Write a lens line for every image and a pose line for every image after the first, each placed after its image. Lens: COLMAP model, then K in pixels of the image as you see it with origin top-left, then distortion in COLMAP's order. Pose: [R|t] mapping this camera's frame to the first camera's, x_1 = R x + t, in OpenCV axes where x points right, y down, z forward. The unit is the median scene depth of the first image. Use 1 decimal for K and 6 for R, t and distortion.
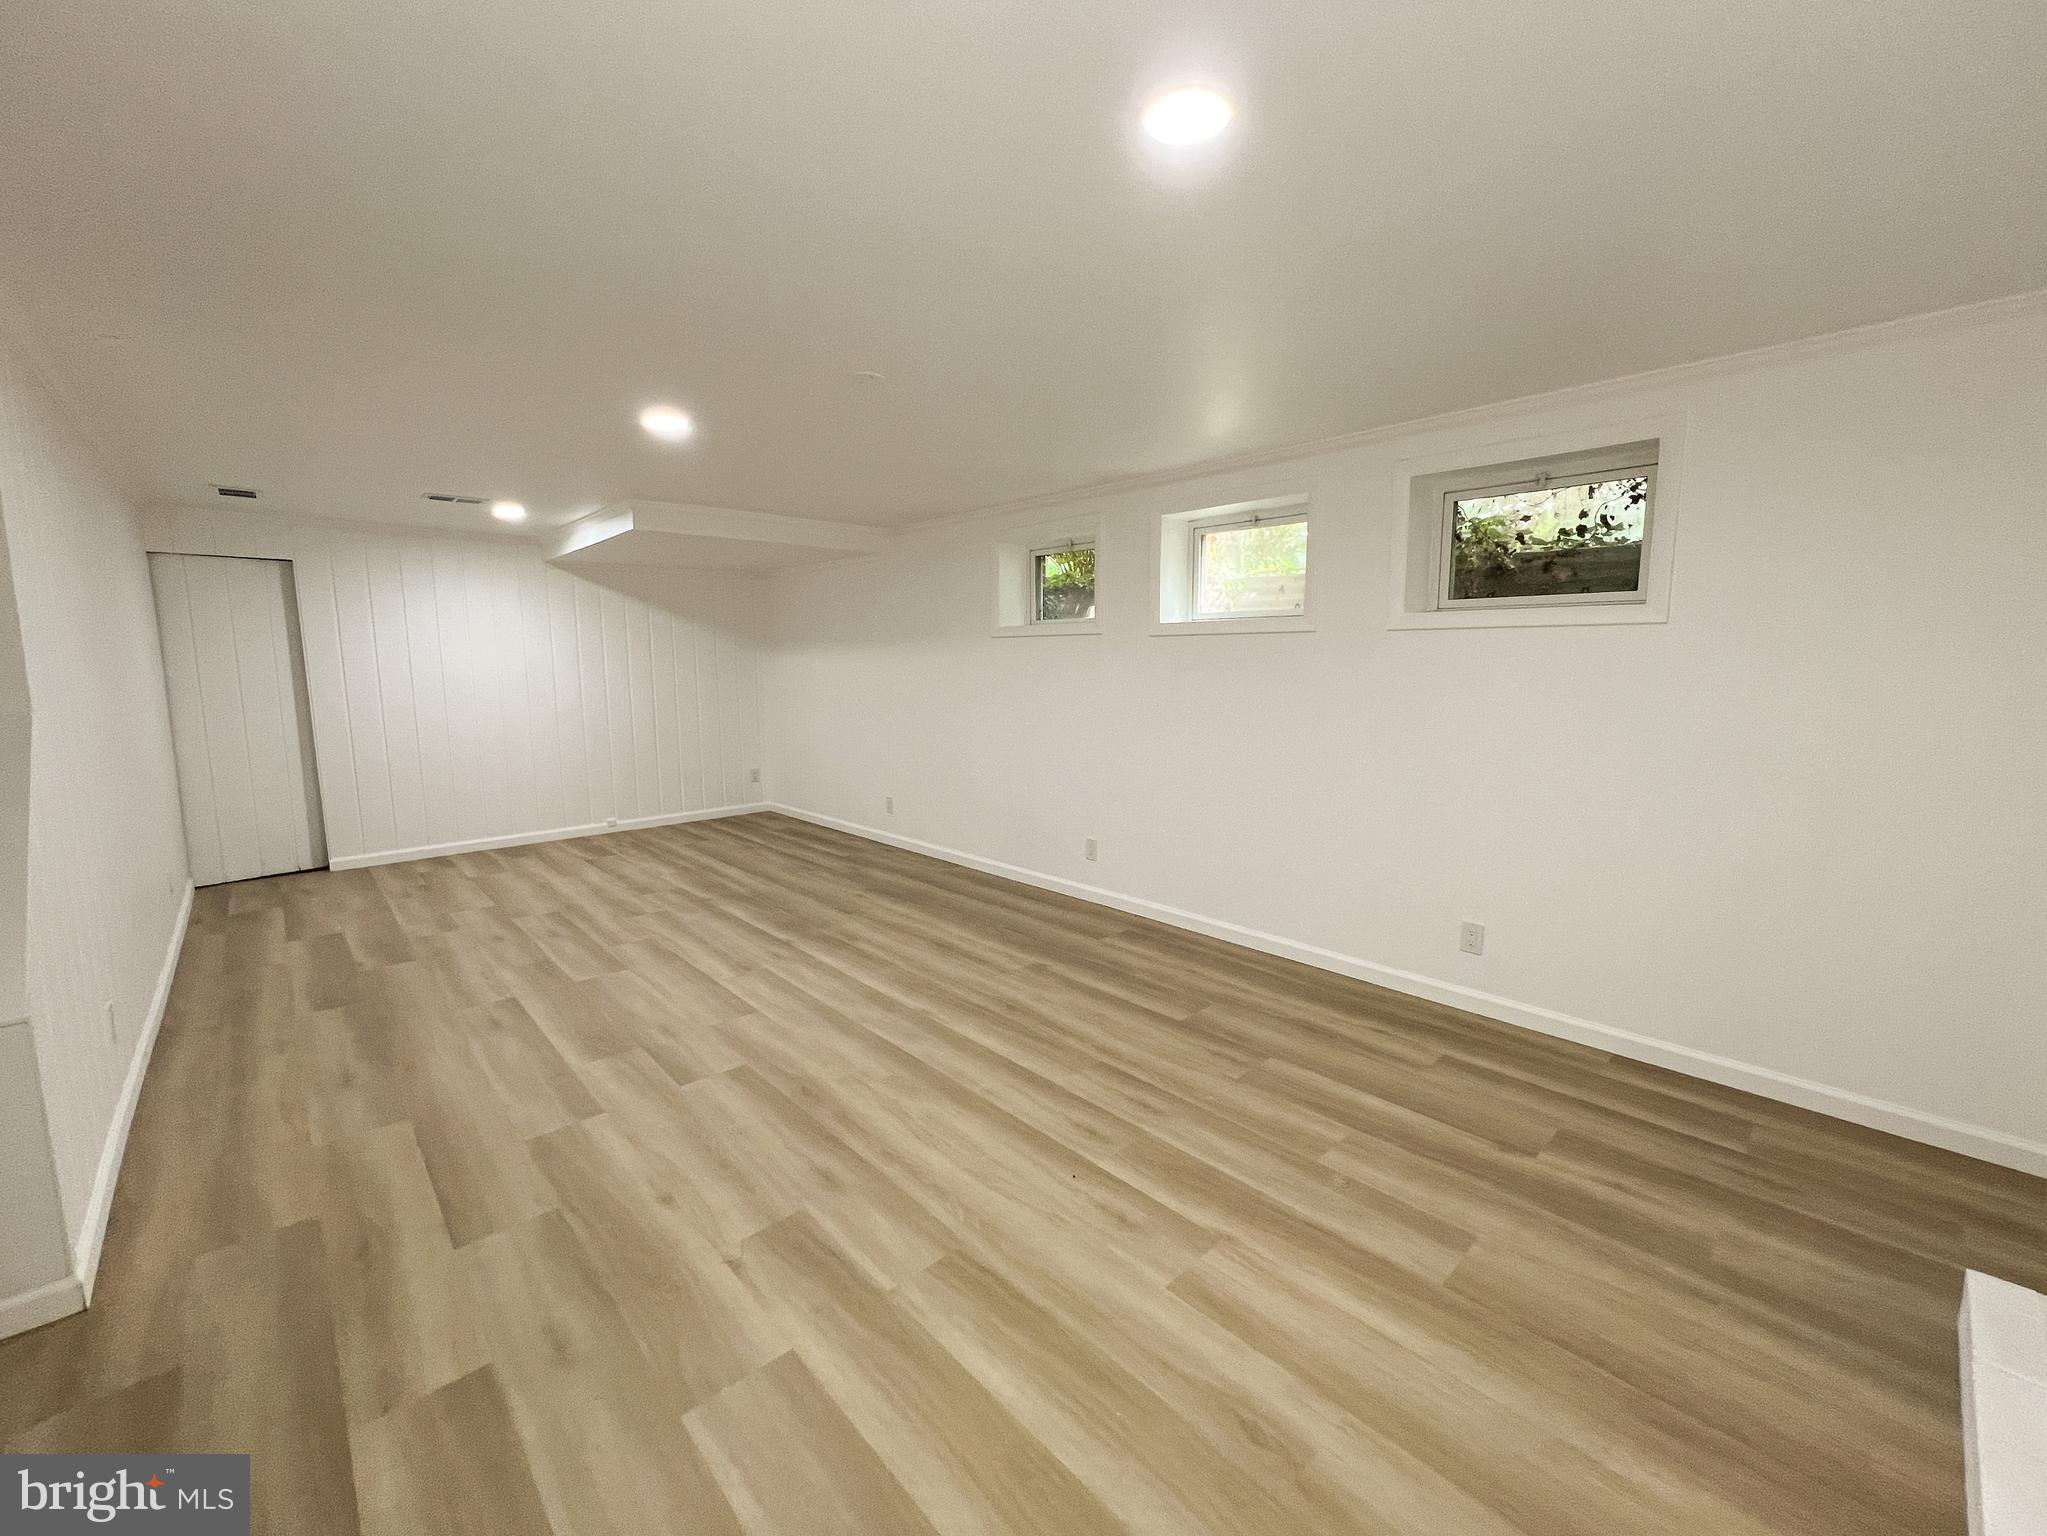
lens RADIAL K [[820.9, 0, 1021.8], [0, 820.9, 764.4], [0, 0, 1]] dist [-0.002289, 0.000247]
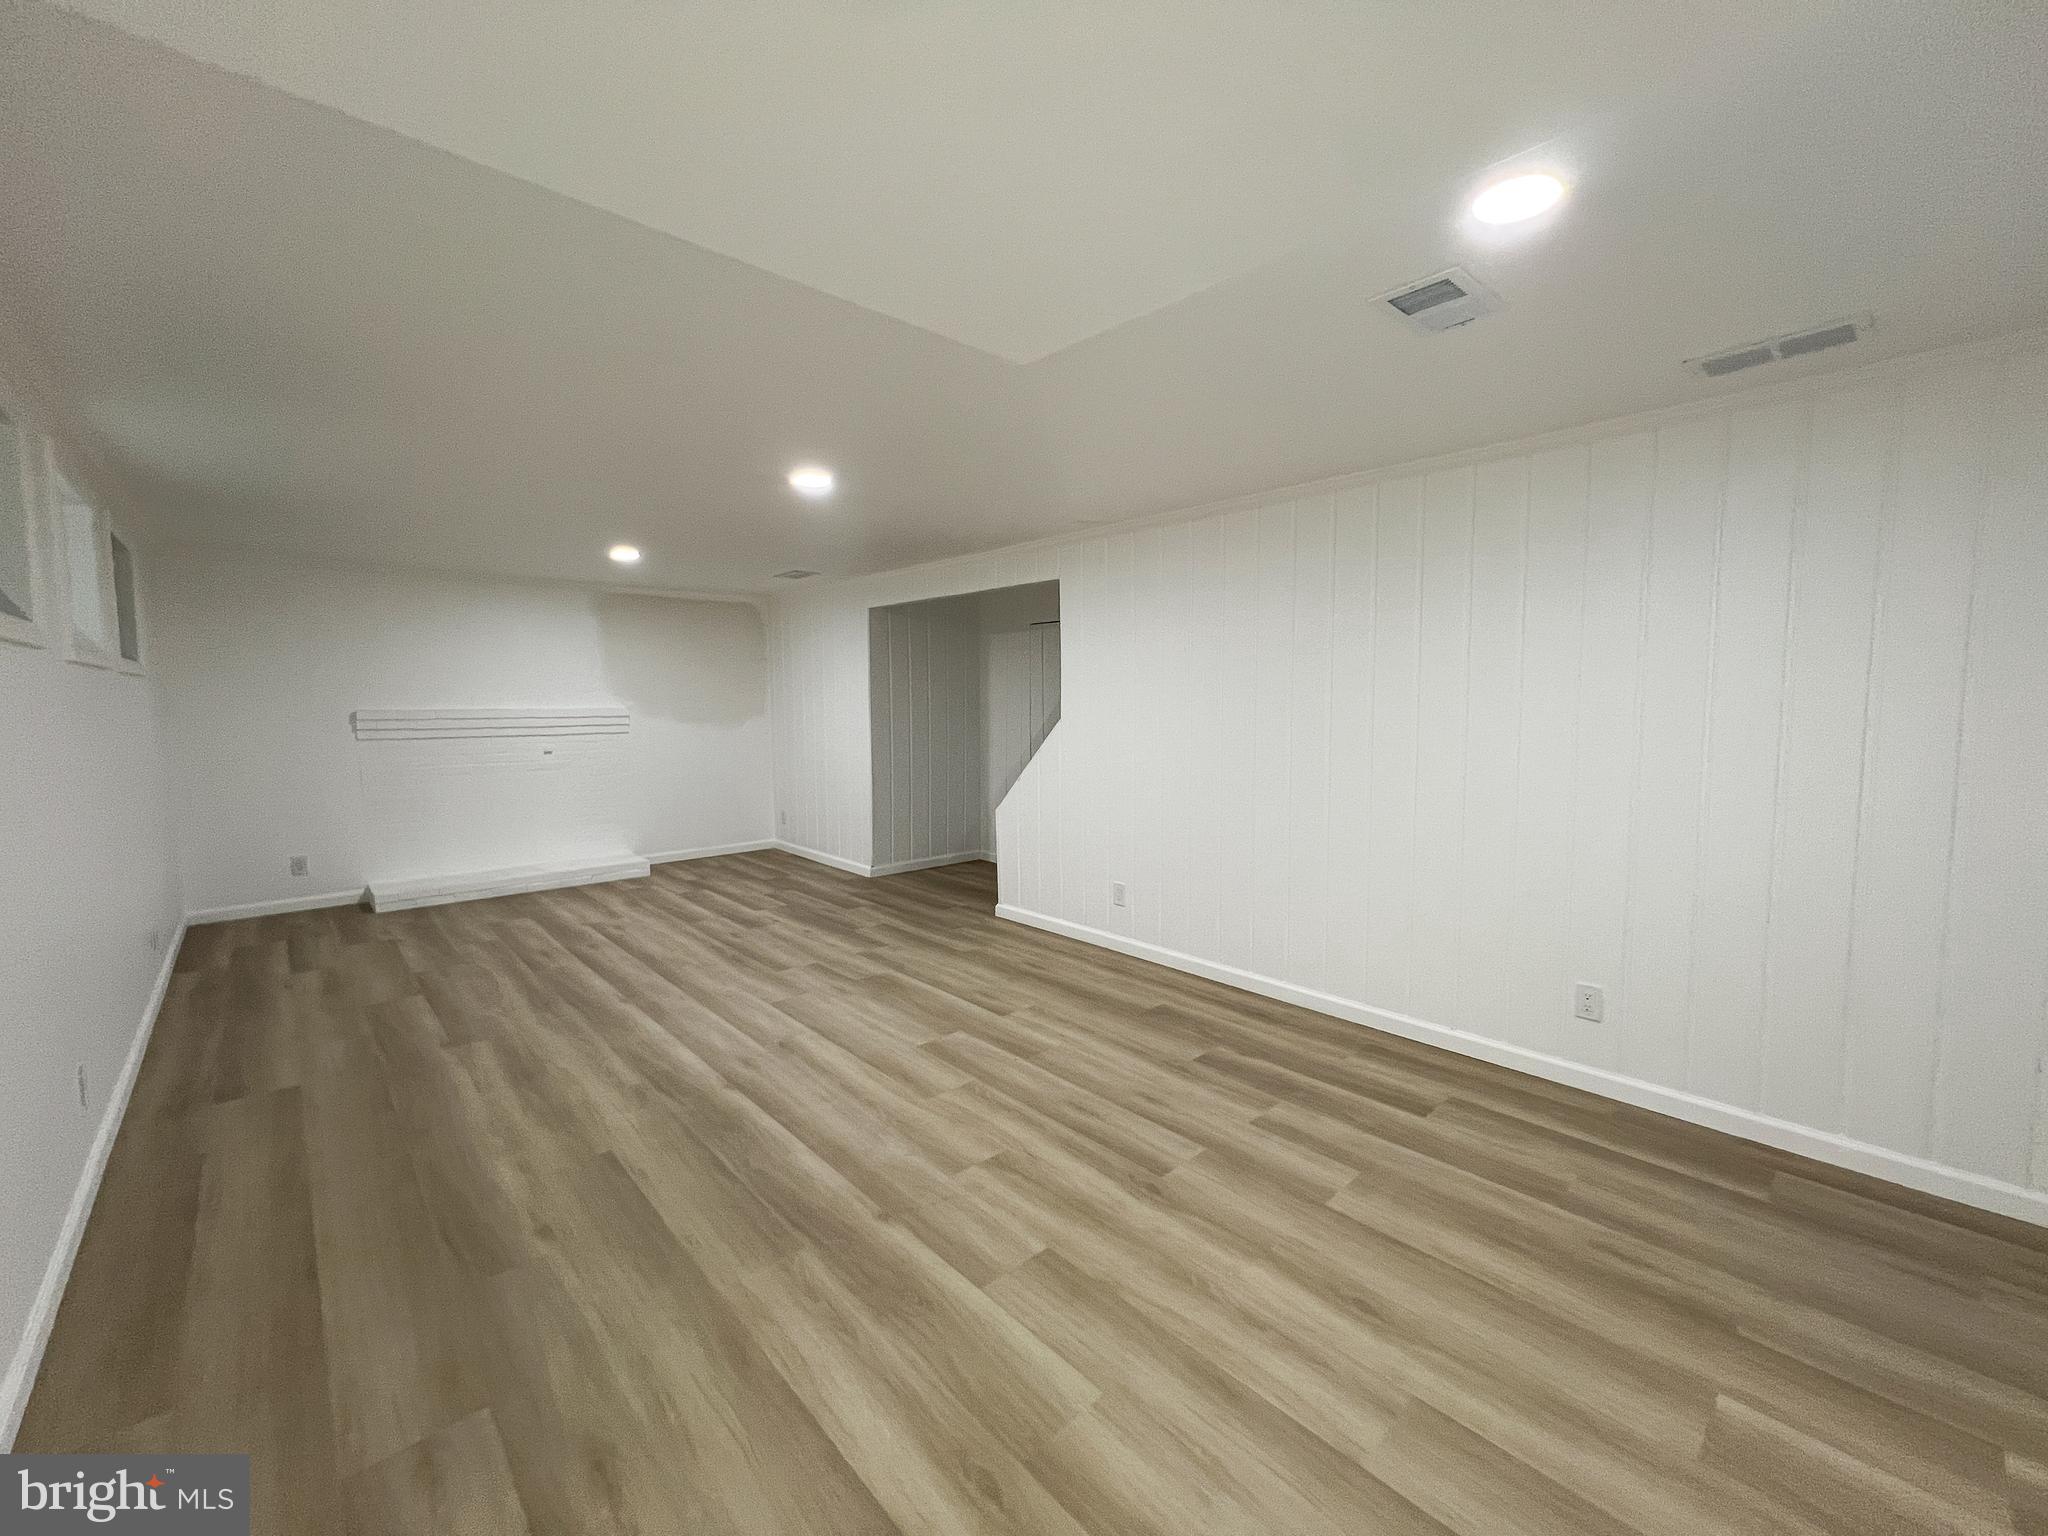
lens RADIAL K [[821.3, 0, 1022.3], [0, 821.3, 764.4], [0, 0, 1]] dist [-0.002289, 0.000247]
pose [[-0.999976, 0.005841, 0.003694, -0.590358], [0.006481, 0.978163, 0.207738, -0.224319], [-0.002400, 0.207757, -0.978178, 1.778545]]
